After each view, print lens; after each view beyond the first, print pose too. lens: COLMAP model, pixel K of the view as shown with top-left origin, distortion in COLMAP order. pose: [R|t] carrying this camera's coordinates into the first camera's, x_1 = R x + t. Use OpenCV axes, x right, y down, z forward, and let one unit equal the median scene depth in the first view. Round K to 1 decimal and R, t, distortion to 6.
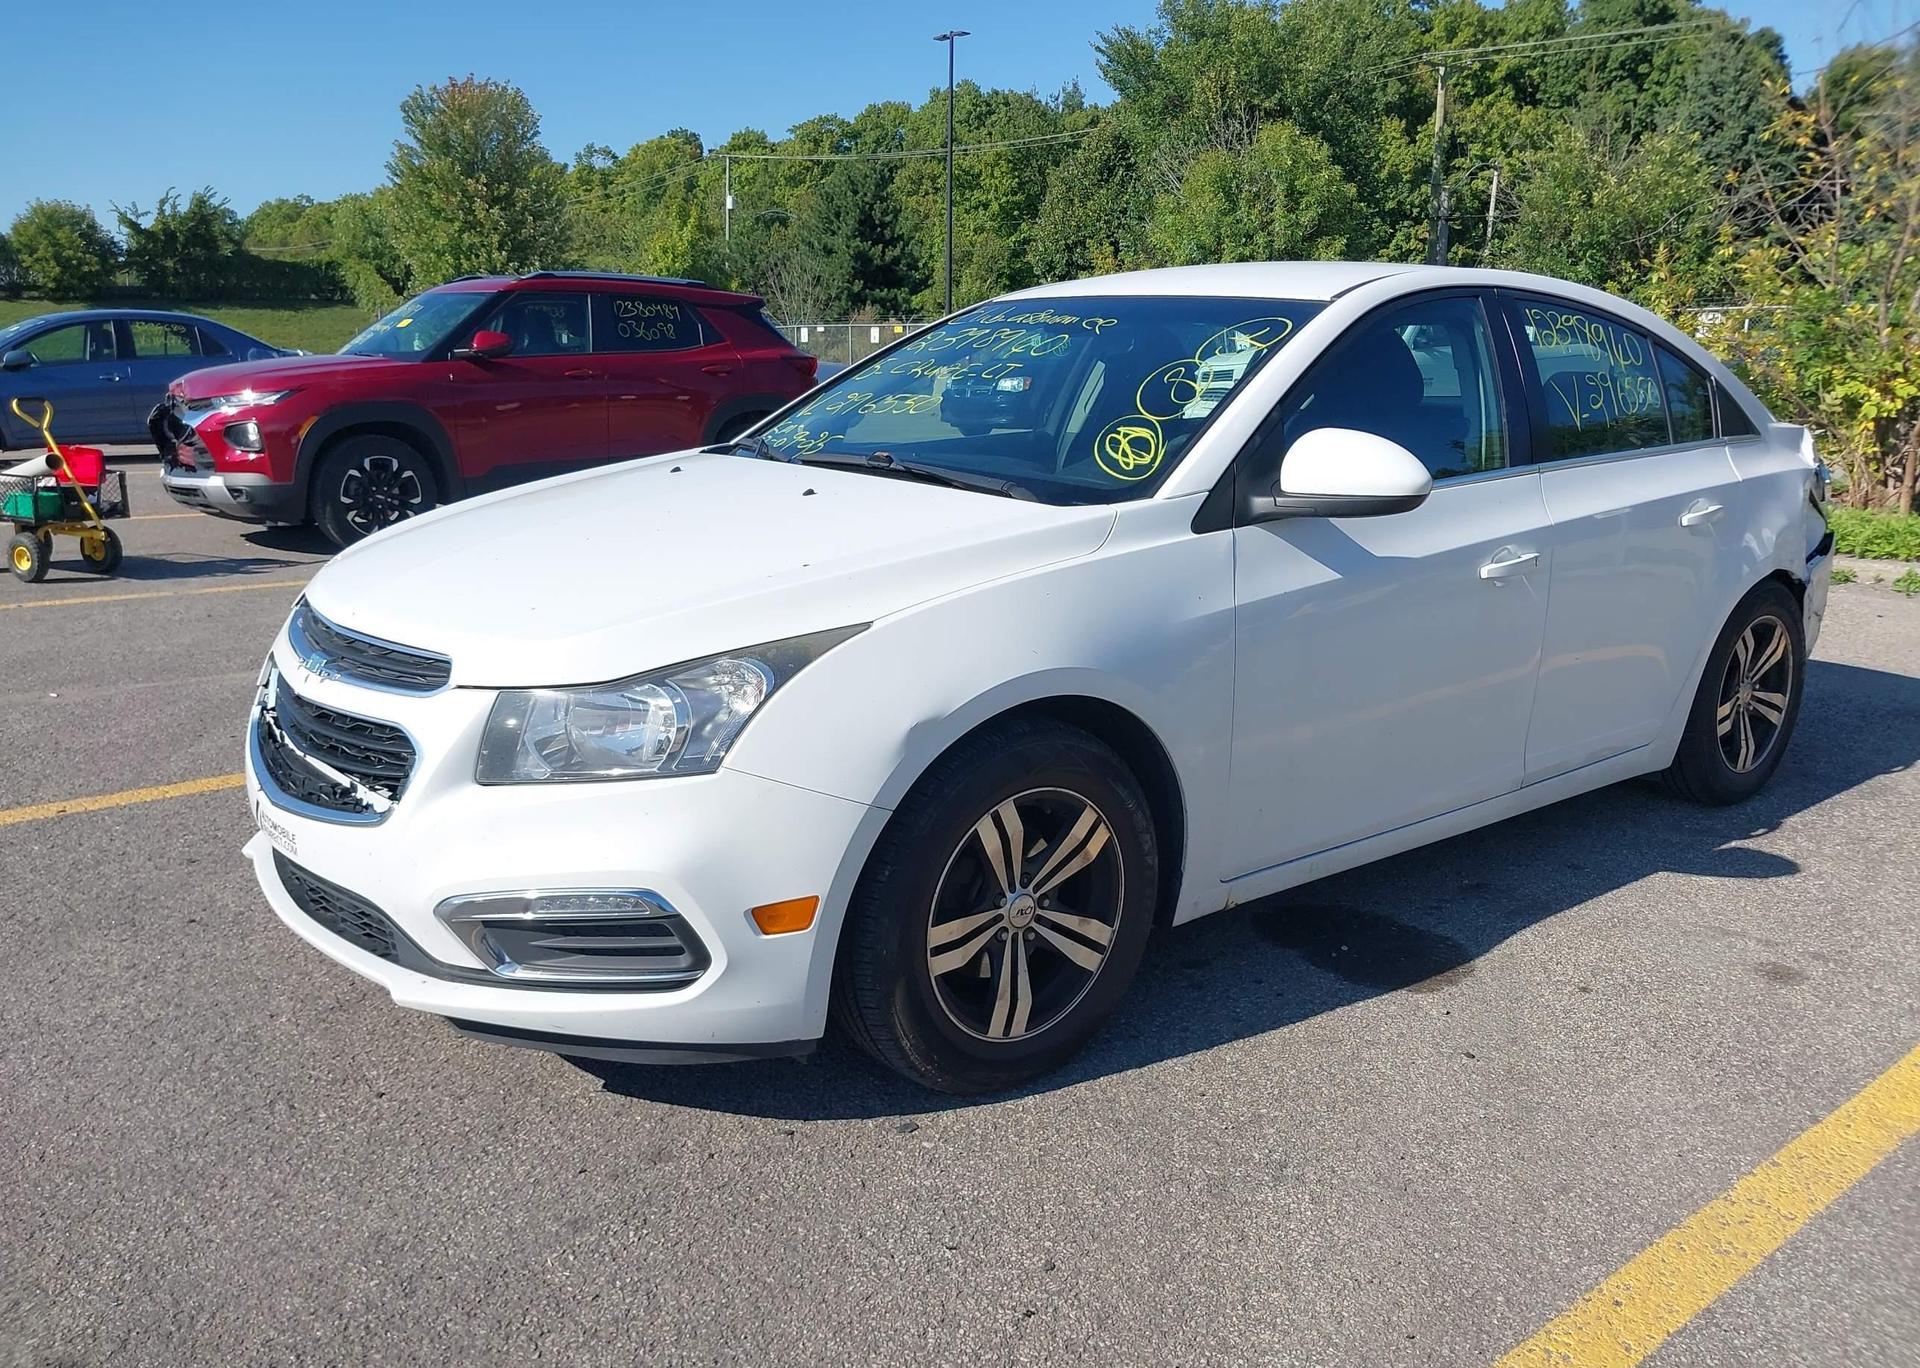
lens RADIAL K [[1510.0, 0, 996.0], [0, 1510.0, 701.9], [0, 0, 1]] dist [0.033226, -0.056166]
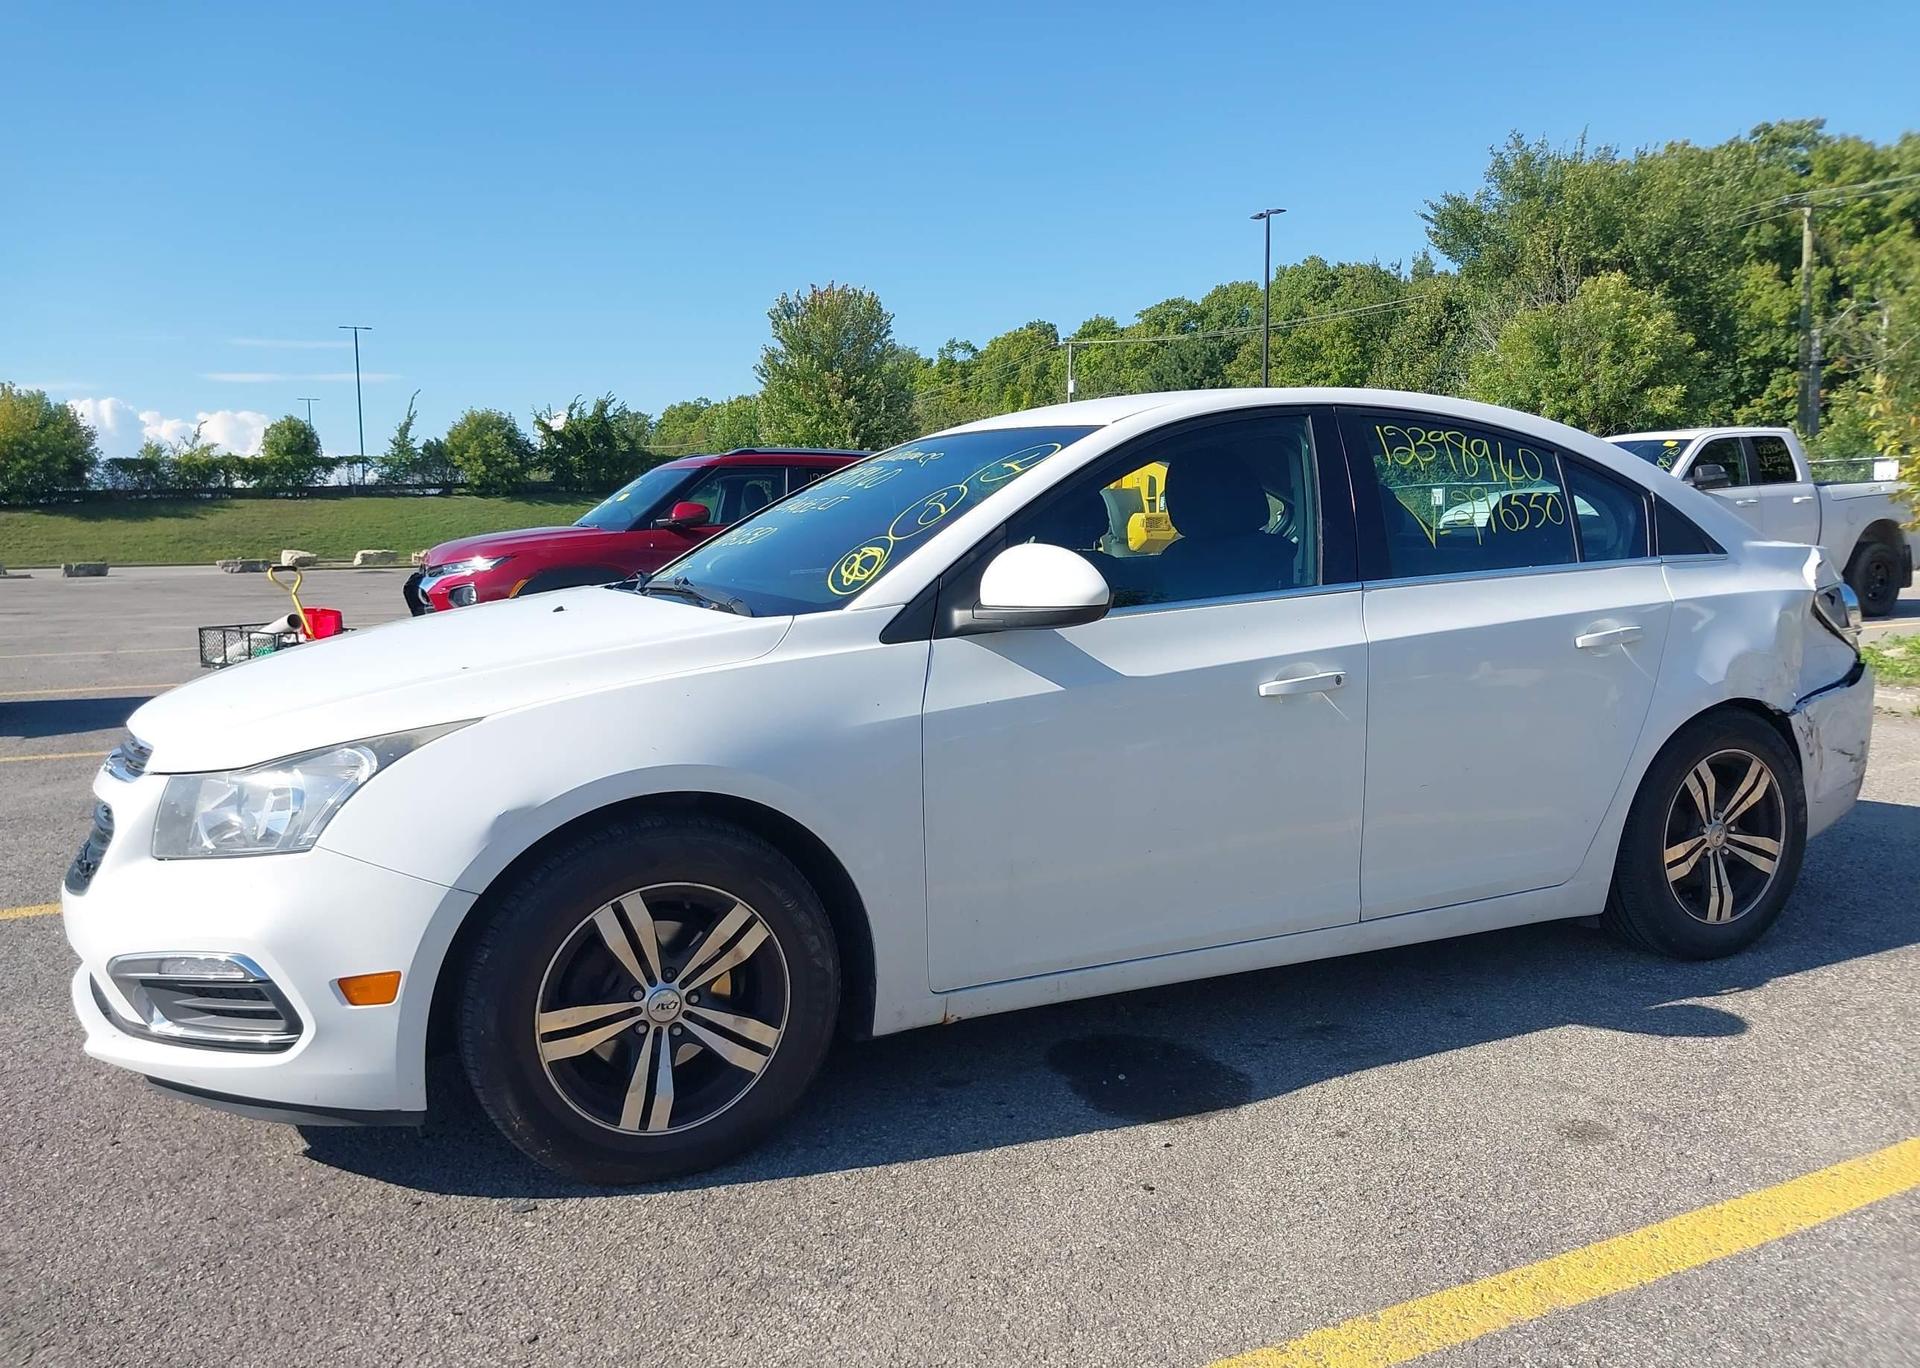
lens RADIAL K [[1510.0, 0, 977.2], [0, 1510.0, 697.0], [0, 0, 1]] dist [0.033226, -0.056166]
pose [[0.971352, -0.000477, -0.237644, 0.365087], [-0.026281, 0.993648, -0.109417, 0.028971], [0.236187, 0.112528, 0.965170, 0.024082]]
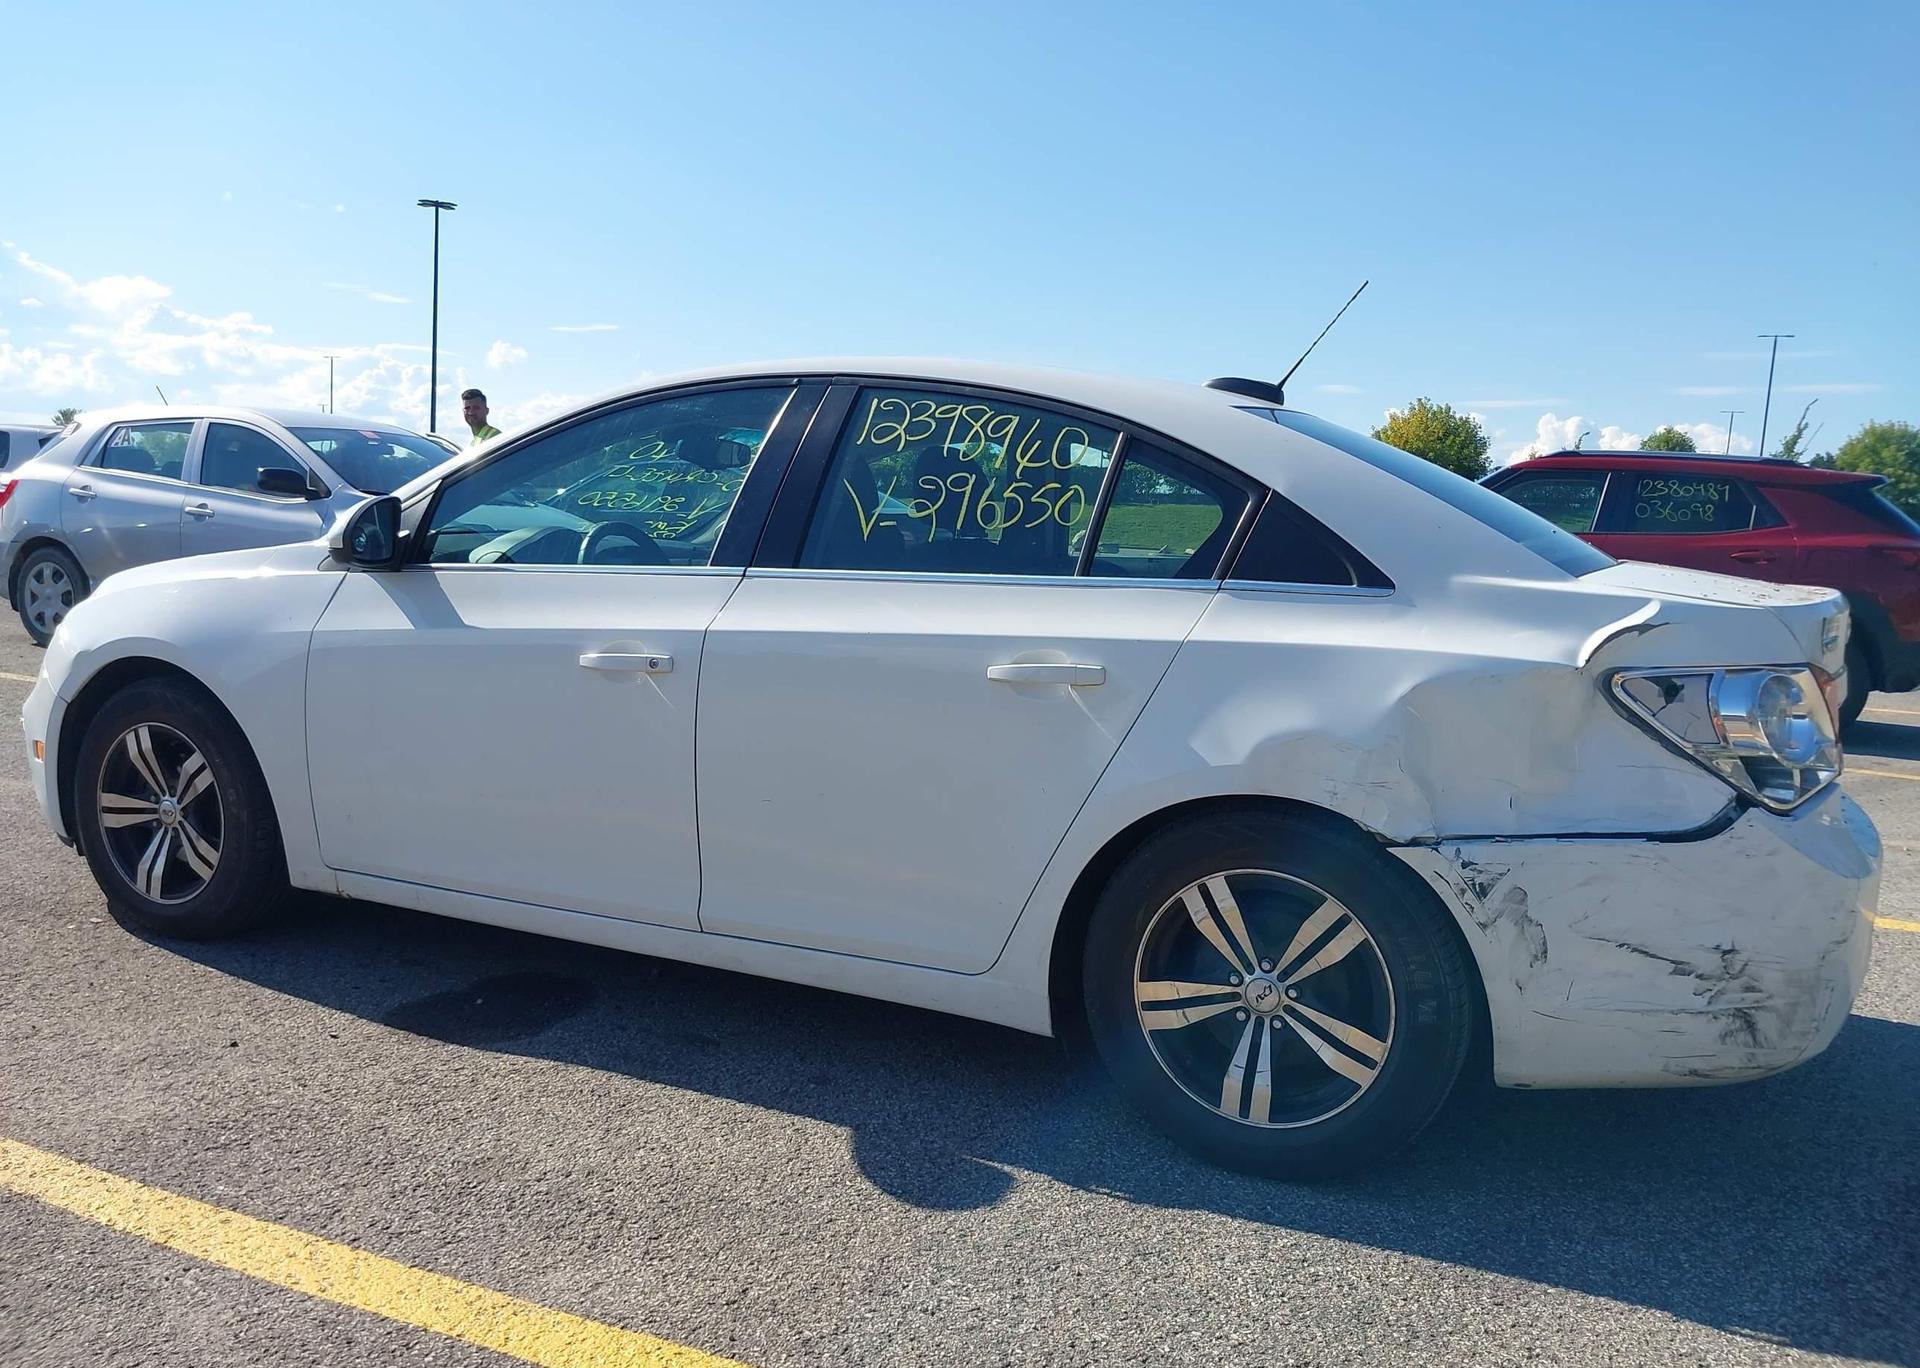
lens RADIAL K [[1510.0, 0, 969.4], [0, 1510.0, 689.4], [0, 0, 1]] dist [0.033226, -0.056166]
pose [[0.431239, 0.111179, -0.895362, 1.262795], [-0.243001, 0.970020, 0.003412, -0.127836], [0.868898, 0.216103, 0.445327, 0.773570]]
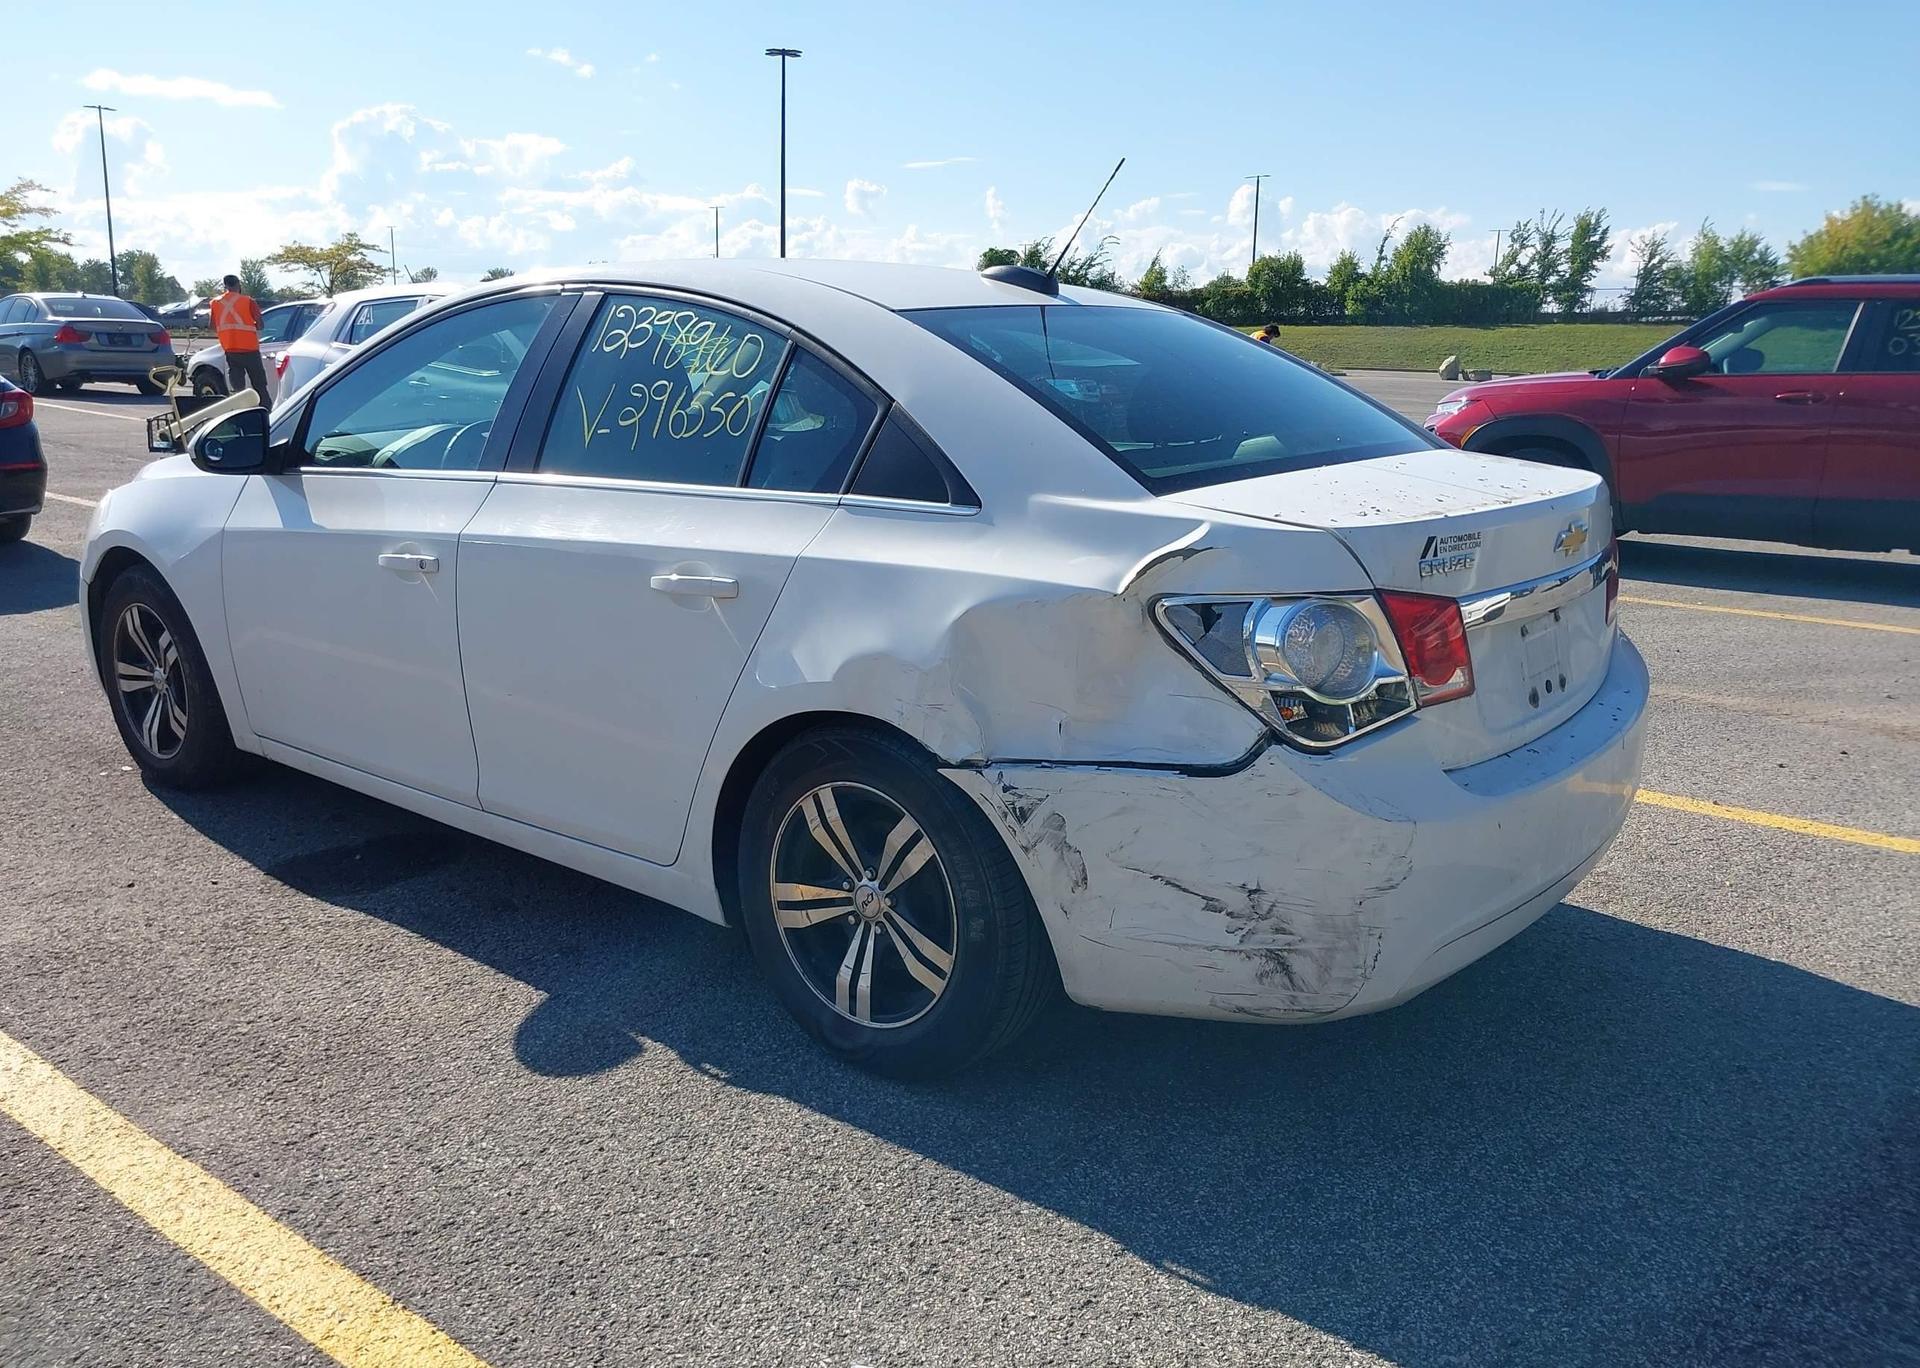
lens RADIAL K [[1510.0, 0, 974.3], [0, 1510.0, 689.7], [0, 0, 1]] dist [0.033226, -0.056166]
pose [[0.202502, 0.215115, -0.955363, 1.402145], [-0.236053, 0.957531, 0.165568, -0.265075], [0.950406, 0.191989, 0.244681, 1.126888]]
